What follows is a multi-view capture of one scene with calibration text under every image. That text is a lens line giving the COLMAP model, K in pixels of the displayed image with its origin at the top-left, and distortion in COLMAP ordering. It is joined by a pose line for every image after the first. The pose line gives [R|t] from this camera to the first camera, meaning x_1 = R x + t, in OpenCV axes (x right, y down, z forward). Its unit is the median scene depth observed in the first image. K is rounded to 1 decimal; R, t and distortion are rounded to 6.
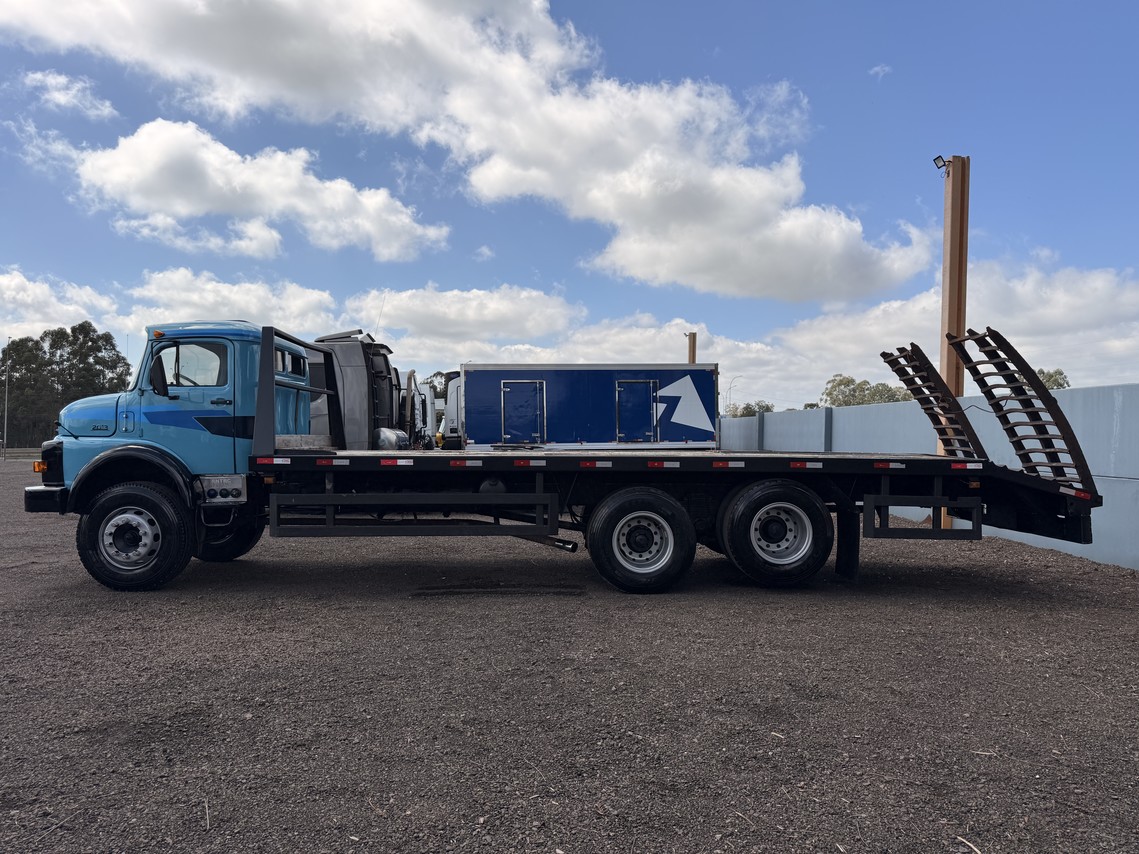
lens RADIAL K [[822.7, 0, 571.7], [0, 822.7, 433.6], [0, 0, 1]] dist [-0.017030, -0.007807]
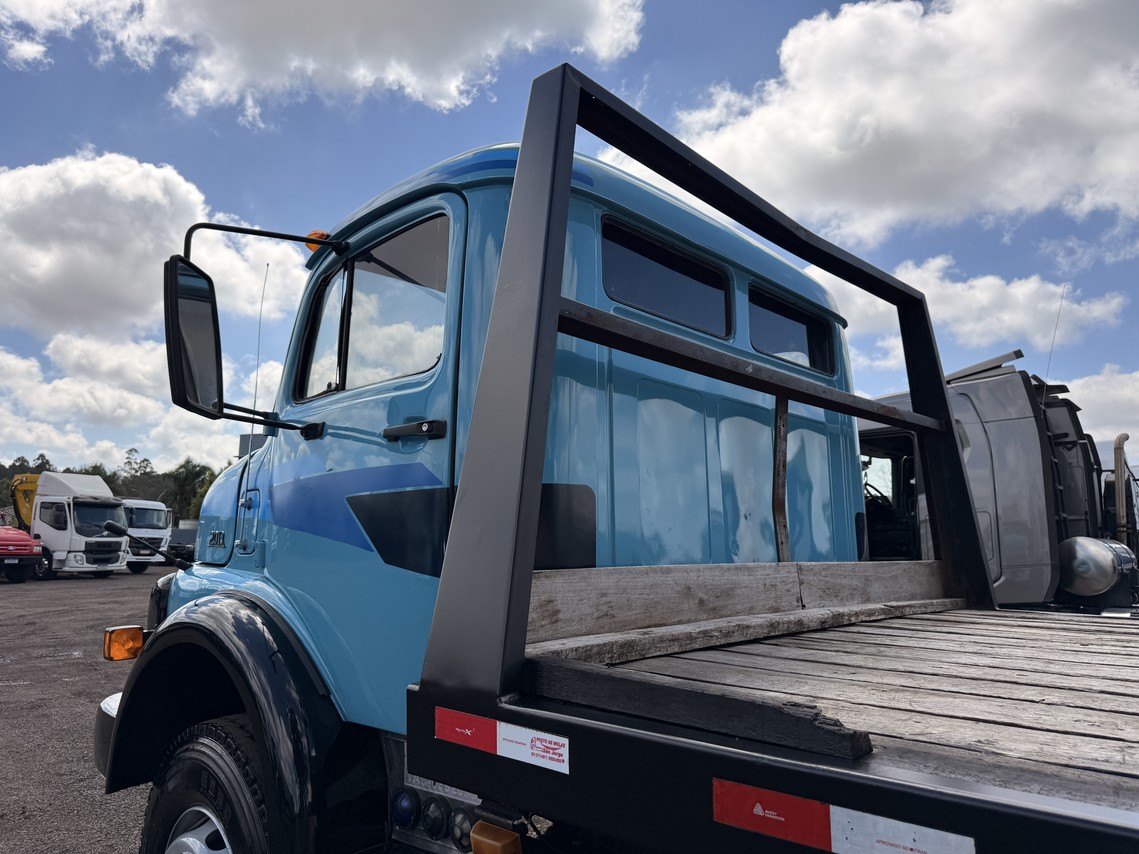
lens RADIAL K [[822.7, 0, 575.2], [0, 822.7, 431.0], [0, 0, 1]] dist [-0.017030, -0.007807]
pose [[0.729368, -0.094515, -0.677561, -0.099028], [-0.000199, 0.990381, -0.138365, -0.001964], [0.684121, 0.101054, 0.722334, 0.375783]]
